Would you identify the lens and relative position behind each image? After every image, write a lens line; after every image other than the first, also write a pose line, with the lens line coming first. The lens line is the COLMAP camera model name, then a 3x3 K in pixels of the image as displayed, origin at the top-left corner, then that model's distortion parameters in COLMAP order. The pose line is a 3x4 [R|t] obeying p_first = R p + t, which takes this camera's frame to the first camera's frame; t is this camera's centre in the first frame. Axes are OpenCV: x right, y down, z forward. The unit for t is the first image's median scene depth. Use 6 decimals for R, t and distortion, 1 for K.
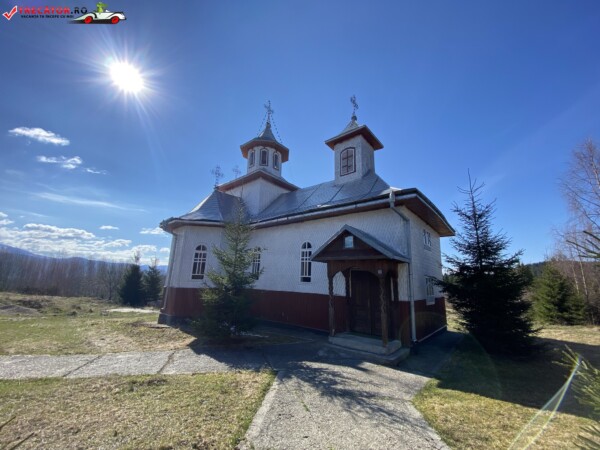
lens RADIAL K [[242.8, 0, 301.3], [0, 242.8, 227.9], [0, 0, 1]] dist [0.016045, -0.018696]
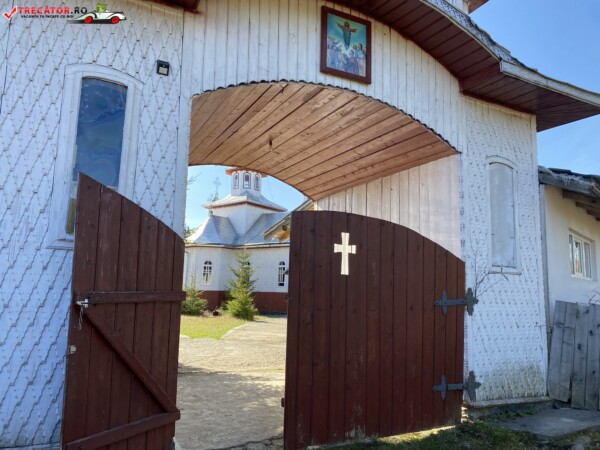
lens RADIAL K [[458.7, 0, 303.2], [0, 458.7, 221.9], [0, 0, 1]] dist [0.027468, -0.022984]
pose [[0.998637, 0.008136, 0.051551, 0.002661], [-0.011340, 0.998001, 0.062173, -0.321087], [-0.050942, -0.062673, 0.996733, -1.642756]]
